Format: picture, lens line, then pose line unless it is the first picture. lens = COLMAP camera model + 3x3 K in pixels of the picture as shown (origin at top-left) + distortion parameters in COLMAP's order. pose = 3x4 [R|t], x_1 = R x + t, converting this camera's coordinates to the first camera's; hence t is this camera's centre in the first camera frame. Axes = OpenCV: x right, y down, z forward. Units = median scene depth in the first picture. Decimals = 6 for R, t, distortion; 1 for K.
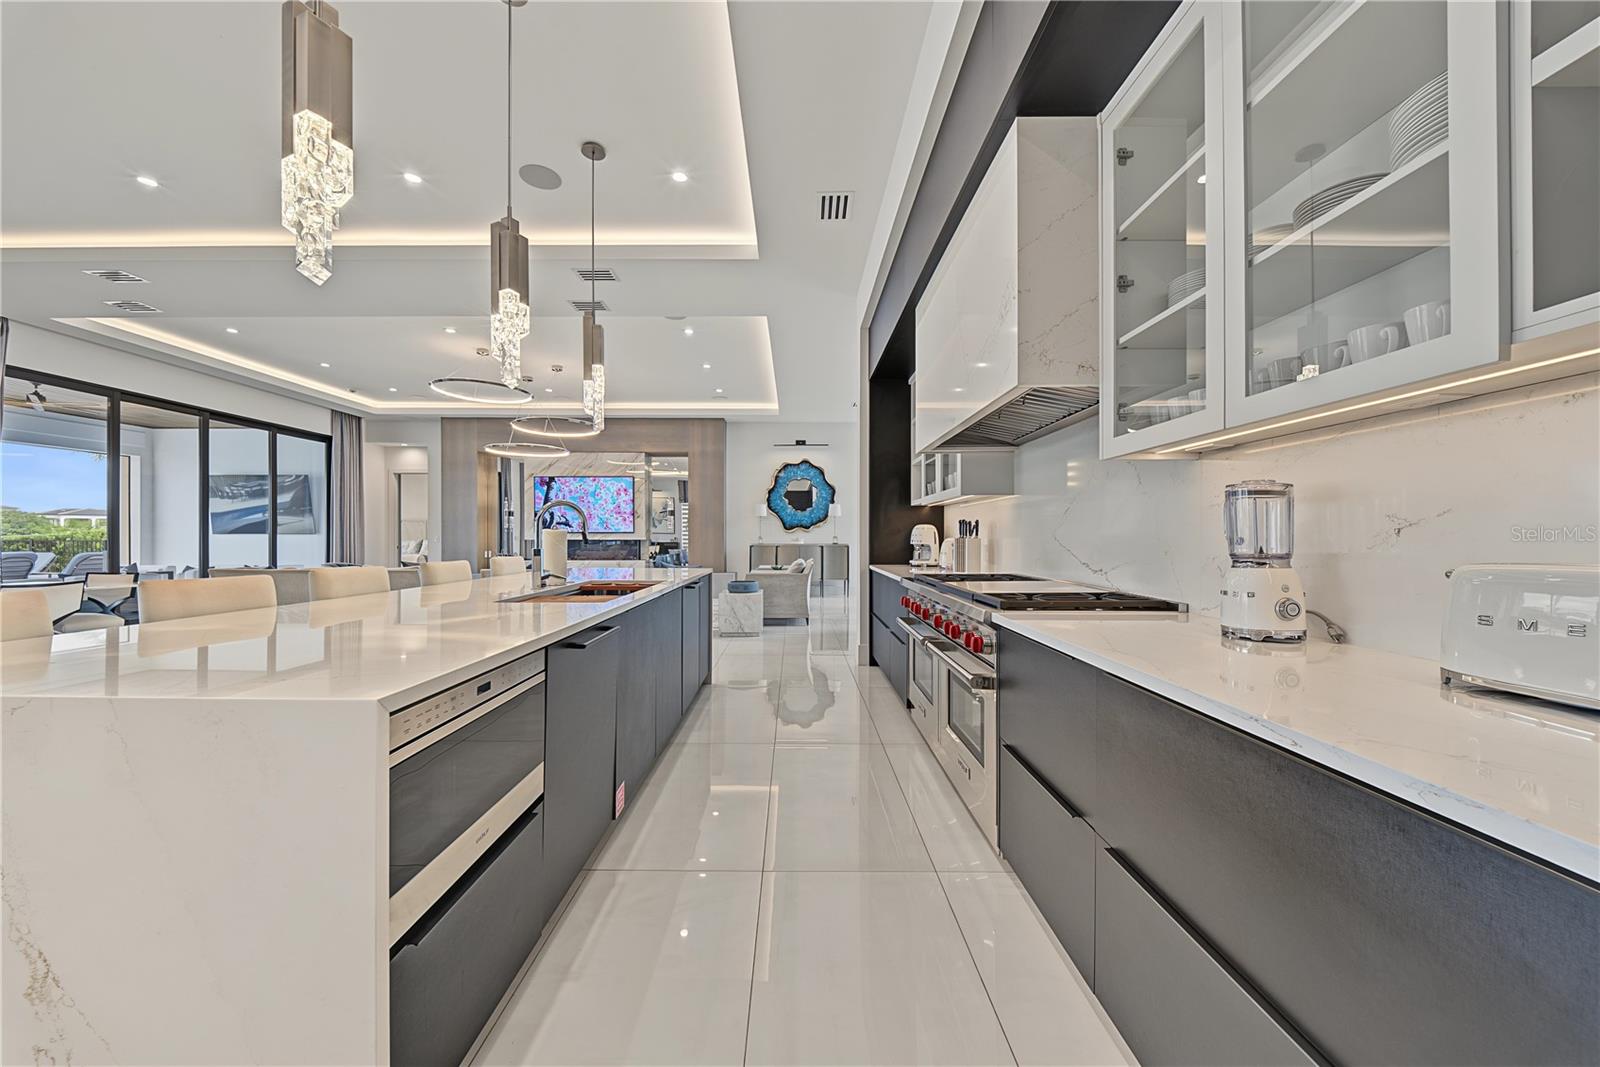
lens RADIAL K [[579.0, 0, 807.0], [0, 579.0, 539.7], [0, 0, 1]] dist [0.000356, -0.003629]
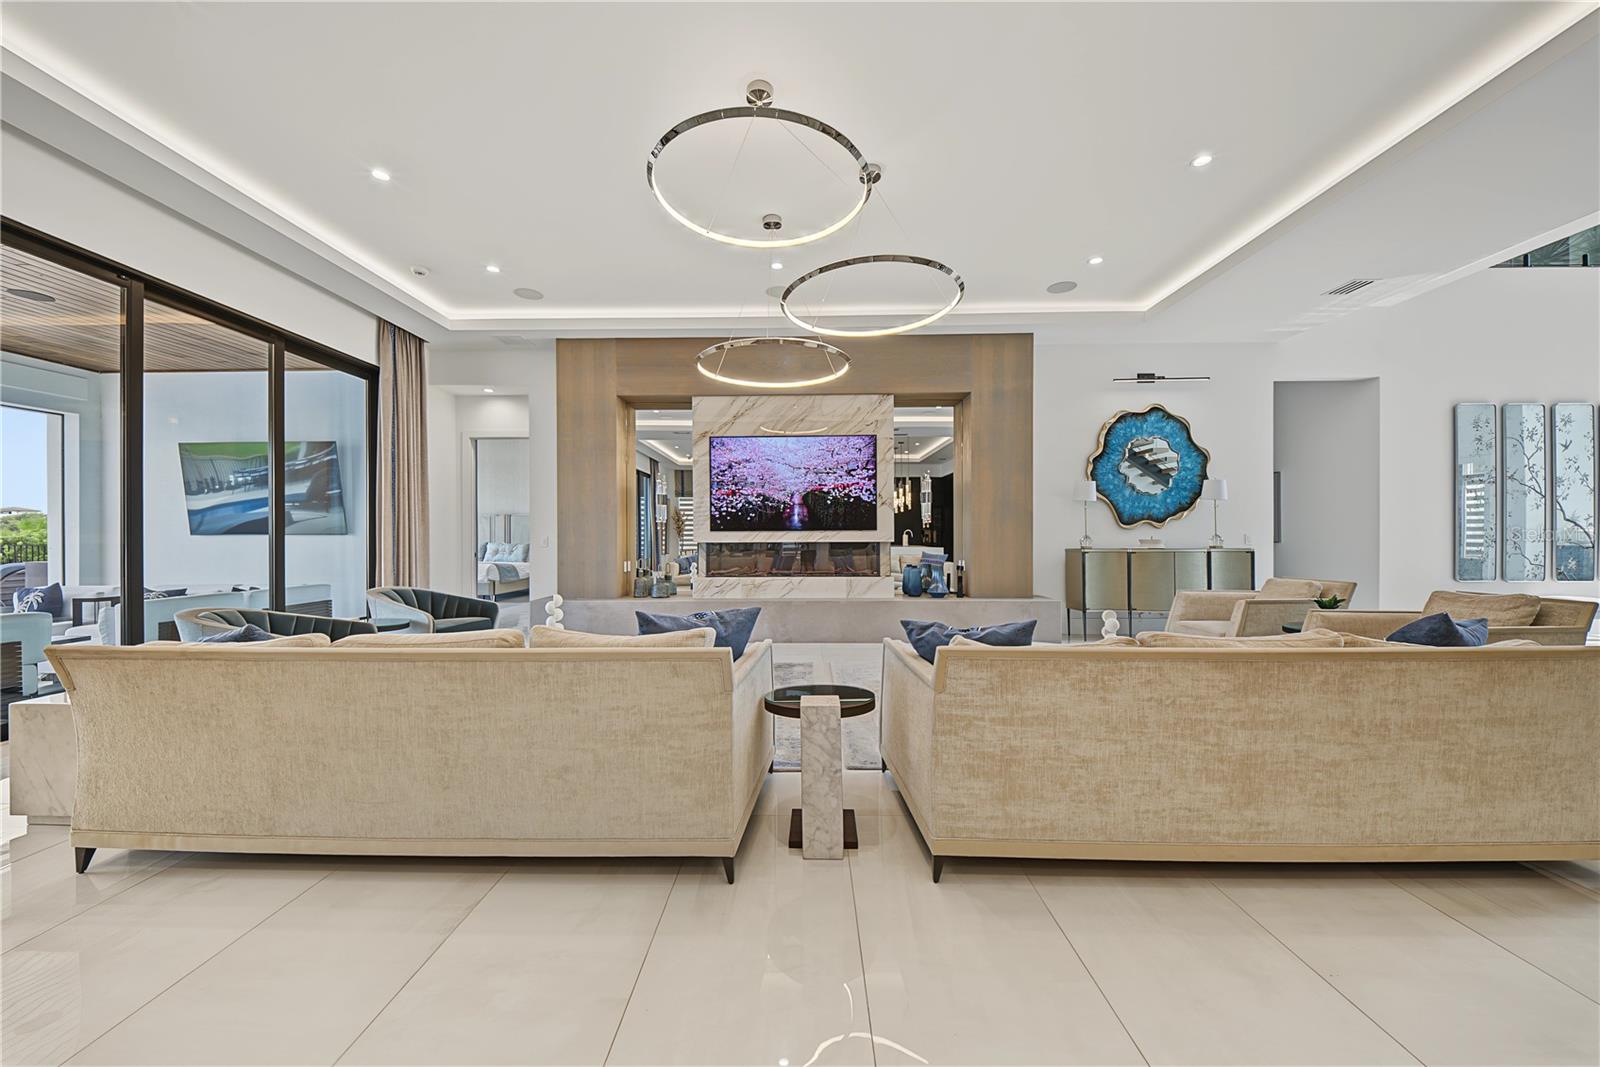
lens RADIAL K [[579.0, 0, 790.6], [0, 579.0, 530.2], [0, 0, 1]] dist [0.000356, -0.003629]
pose [[0.999670, -0.009750, -0.023781, -0.365867], [0.009757, 0.999952, 0.000182, -0.014316], [0.023778, -0.000414, 0.999717, 0.399123]]
